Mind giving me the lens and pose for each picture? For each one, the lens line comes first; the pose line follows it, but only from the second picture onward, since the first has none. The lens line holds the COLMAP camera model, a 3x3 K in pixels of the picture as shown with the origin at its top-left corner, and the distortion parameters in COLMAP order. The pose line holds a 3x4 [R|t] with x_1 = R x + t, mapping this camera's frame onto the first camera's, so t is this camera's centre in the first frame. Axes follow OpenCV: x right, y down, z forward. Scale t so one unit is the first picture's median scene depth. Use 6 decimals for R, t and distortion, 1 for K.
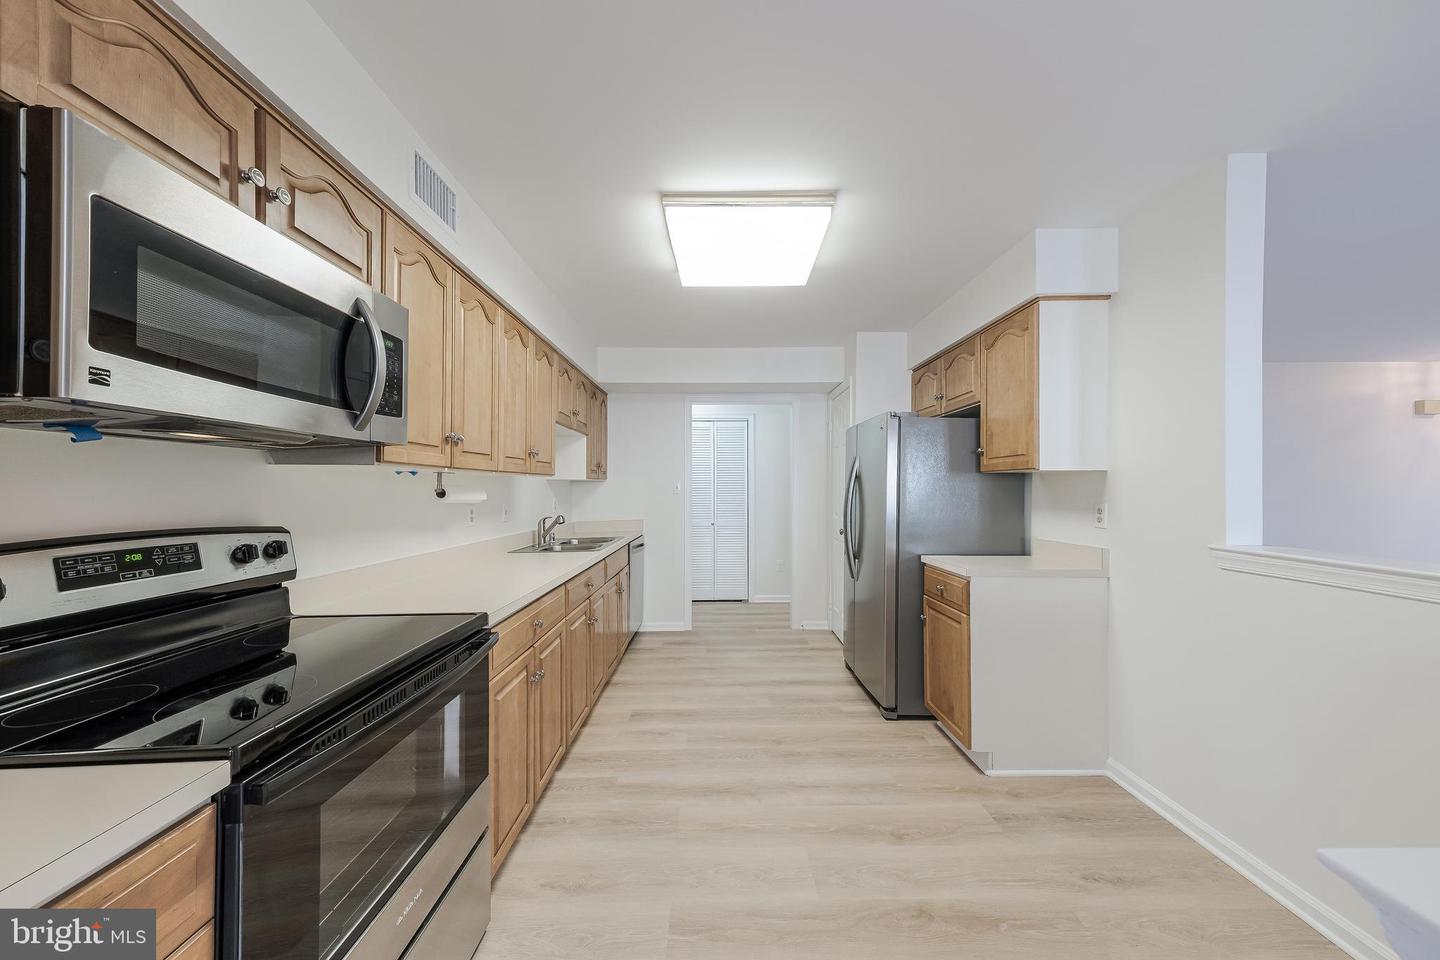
lens RADIAL K [[486.1, 0, 723.0], [0, 486.1, 483.9], [0, 0, 1]] dist [0.024381, -0.003290]
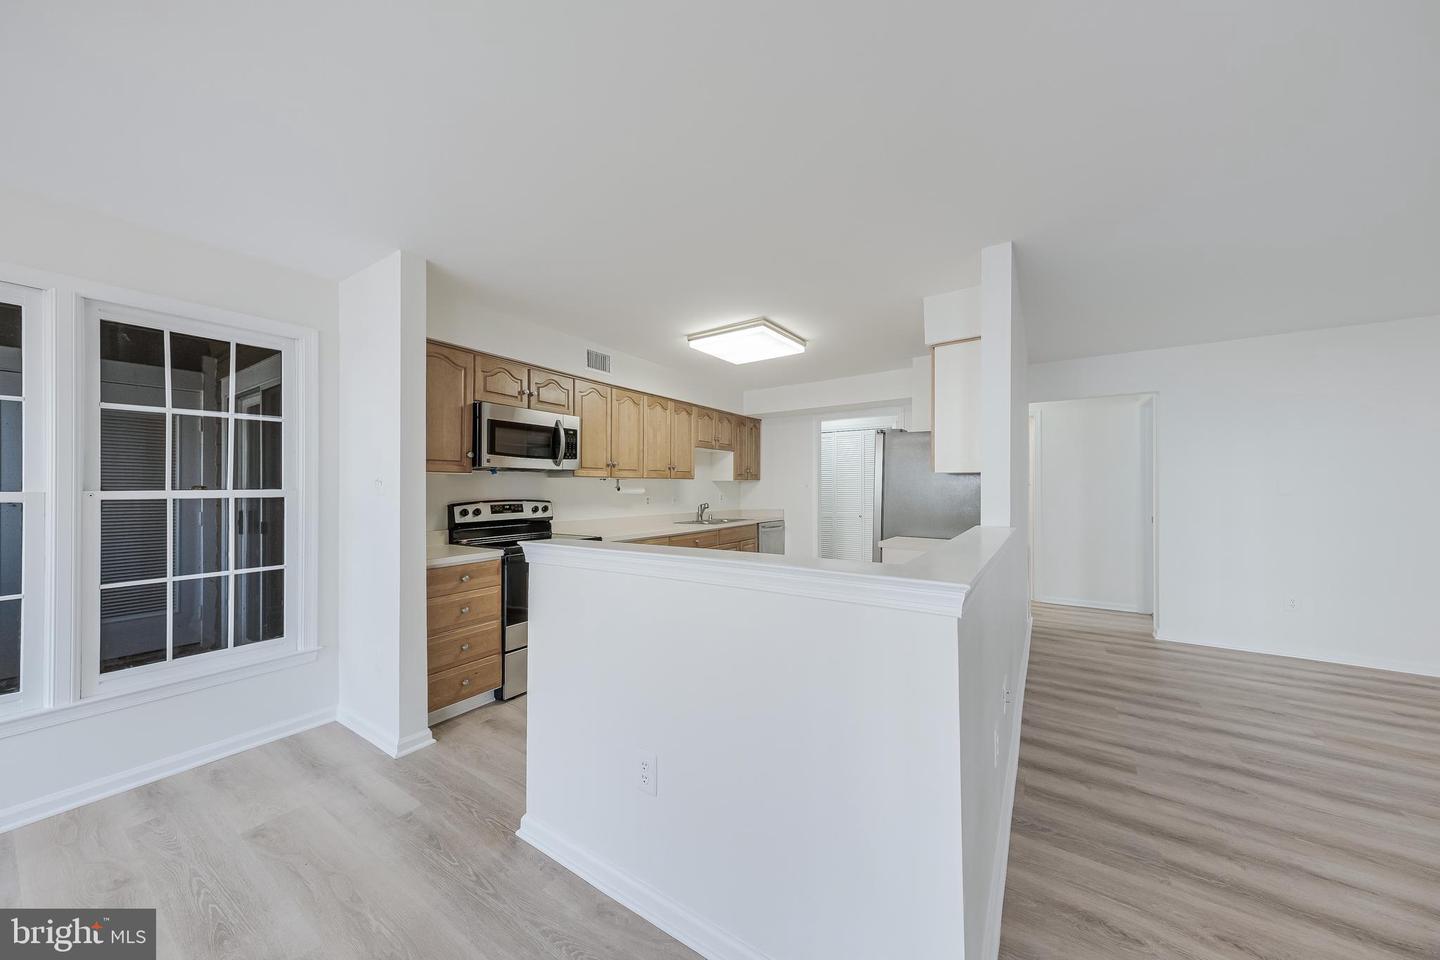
lens RADIAL K [[486.1, 0, 723.0], [0, 486.1, 483.9], [0, 0, 1]] dist [0.024381, -0.003290]
pose [[0.824755, -0.003516, -0.565479, 0.777442], [0.006011, 0.999979, 0.002549, -0.003569], [0.565458, -0.005501, 0.824759, -0.370479]]
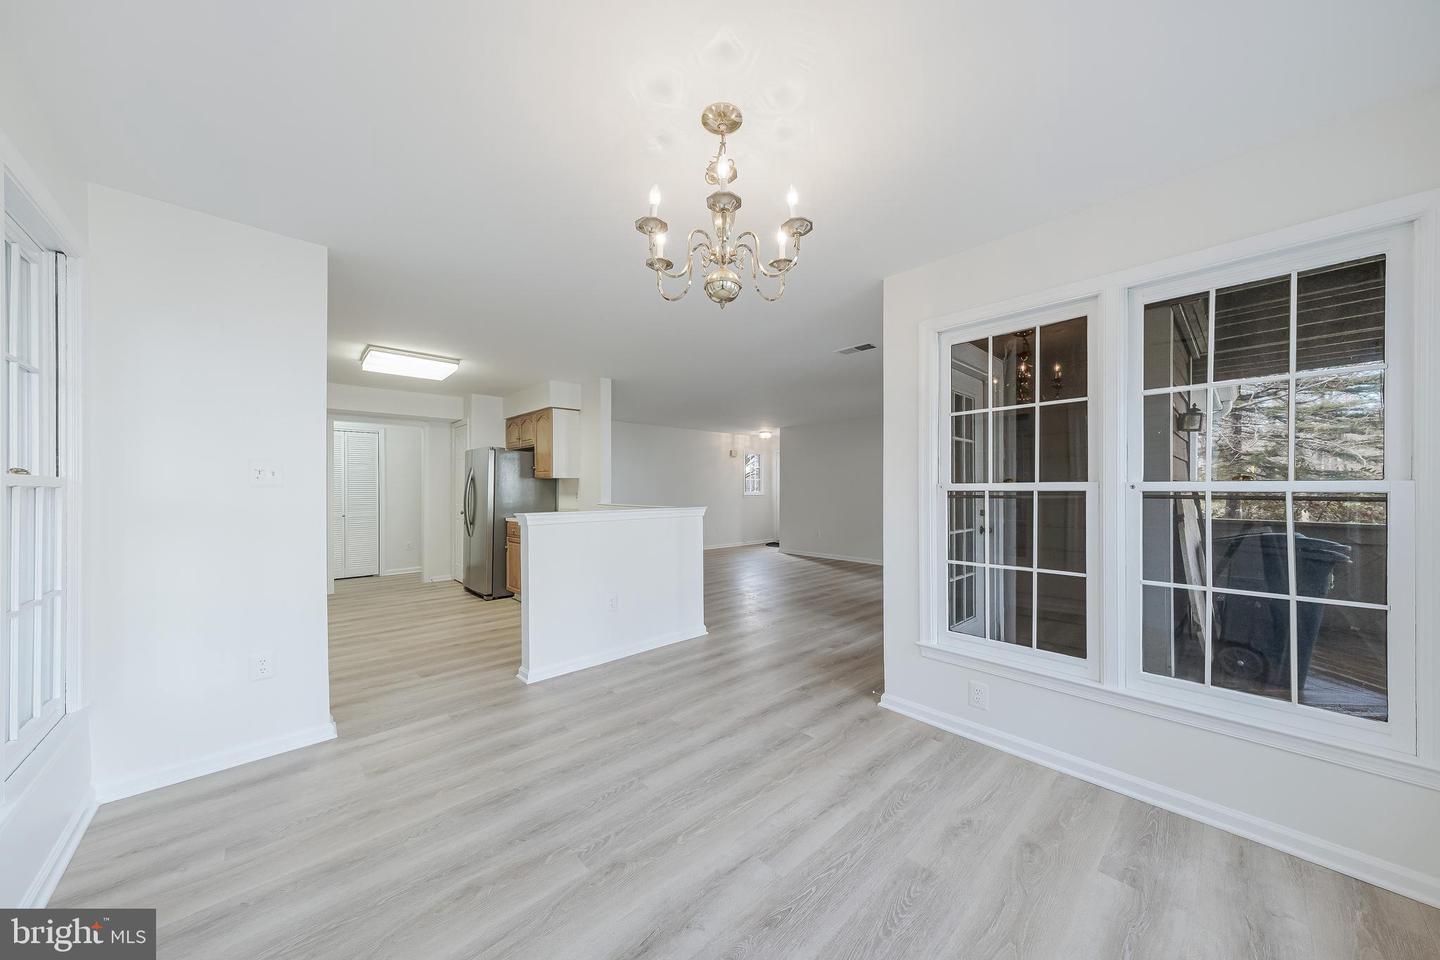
lens RADIAL K [[487.1, 0, 724.5], [0, 487.1, 493.7], [0, 0, 1]] dist [0.017727, -0.000034]
pose [[0.739127, -0.005138, 0.673547, -0.301899], [-0.004734, 0.999907, 0.012823, 0.013749], [-0.673550, -0.012666, 0.739033, -1.154007]]
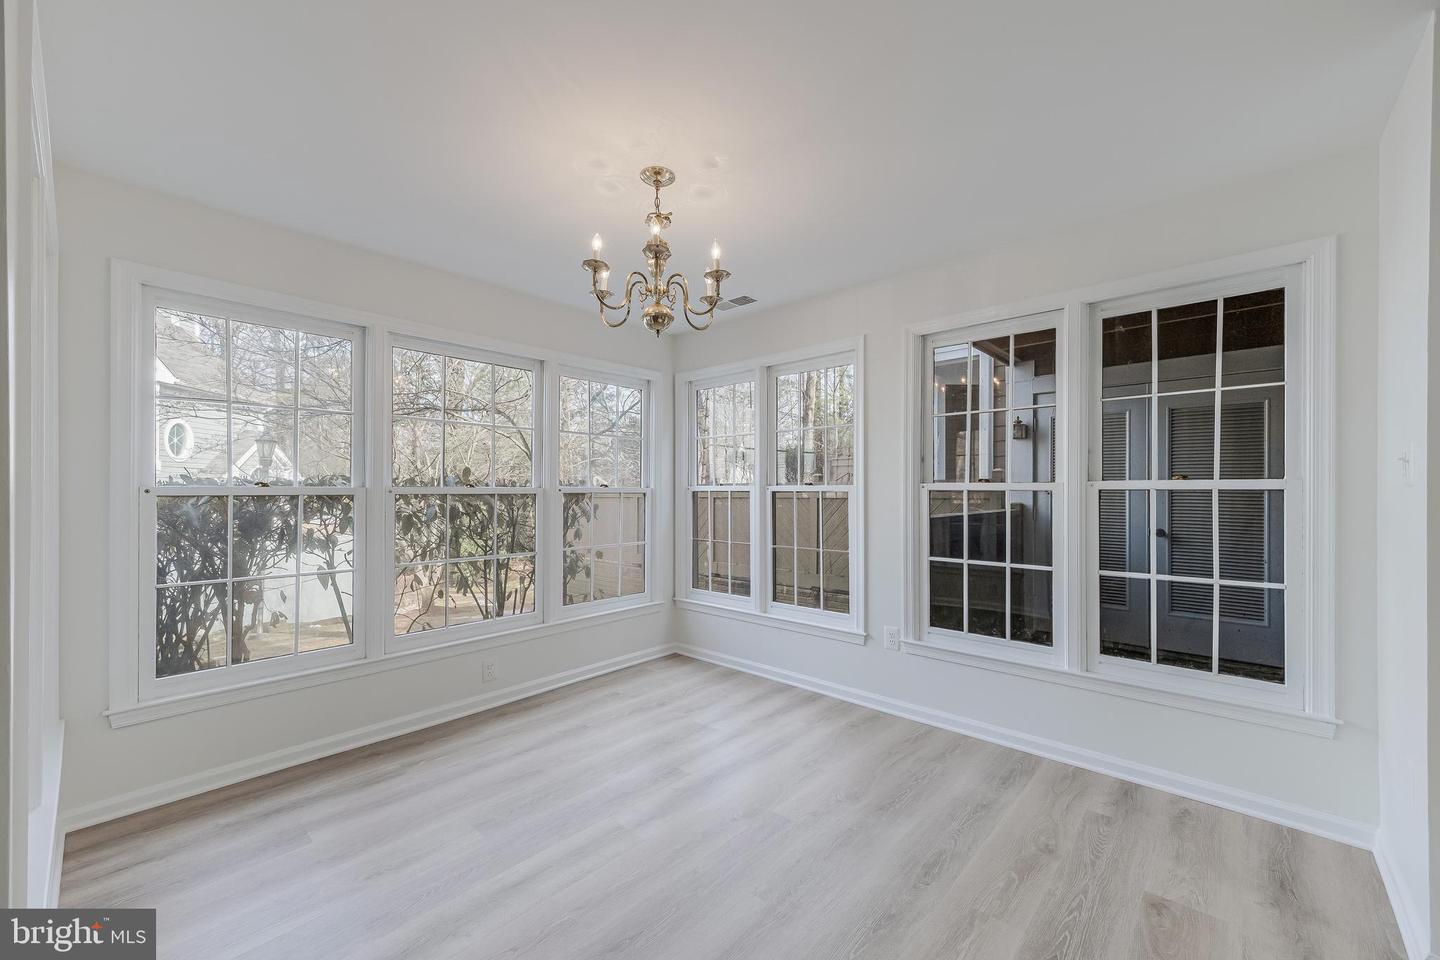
lens RADIAL K [[568.3, 0, 723.5], [0, 568.3, 488.8], [0, 0, 1]] dist [0.015351, -0.000272]
pose [[-0.683300, -0.001462, -0.730136, 0.643248], [0.007469, 0.999932, -0.008993, 0.021027], [0.730099, -0.011598, -0.683242, -0.069444]]
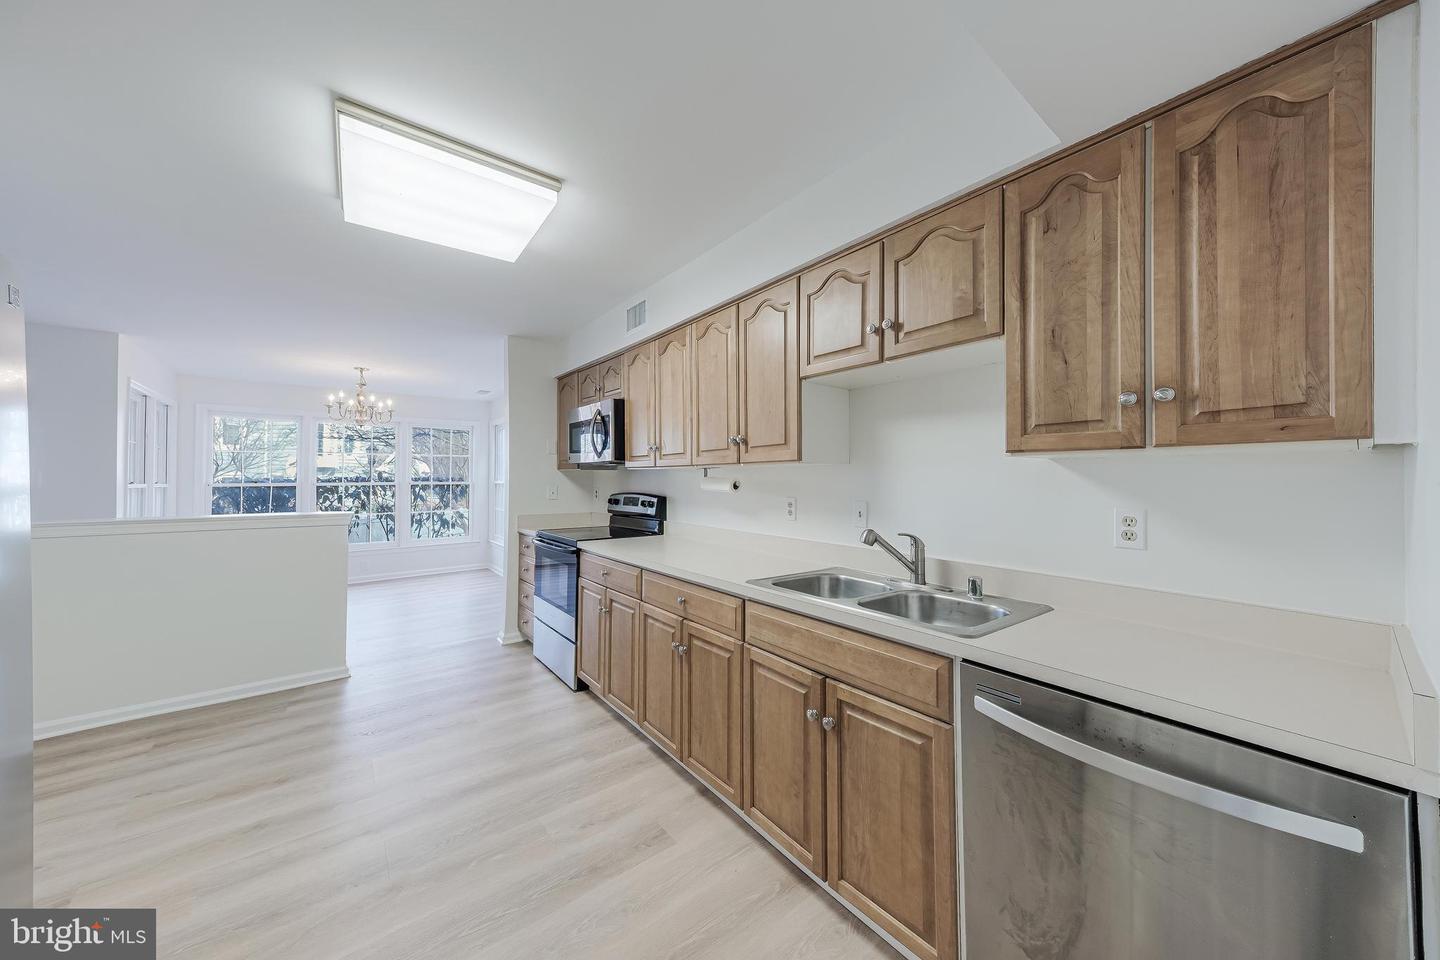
lens RADIAL K [[489.4, 0, 723.3], [0, 489.4, 473.2], [0, 0, 1]] dist [0.017996, 0.000006]
pose [[-0.793610, -0.004858, -0.608407, 0.157757], [0.007870, 0.999803, -0.018249, 0.012810], [0.608376, -0.019270, -0.793415, 1.665819]]
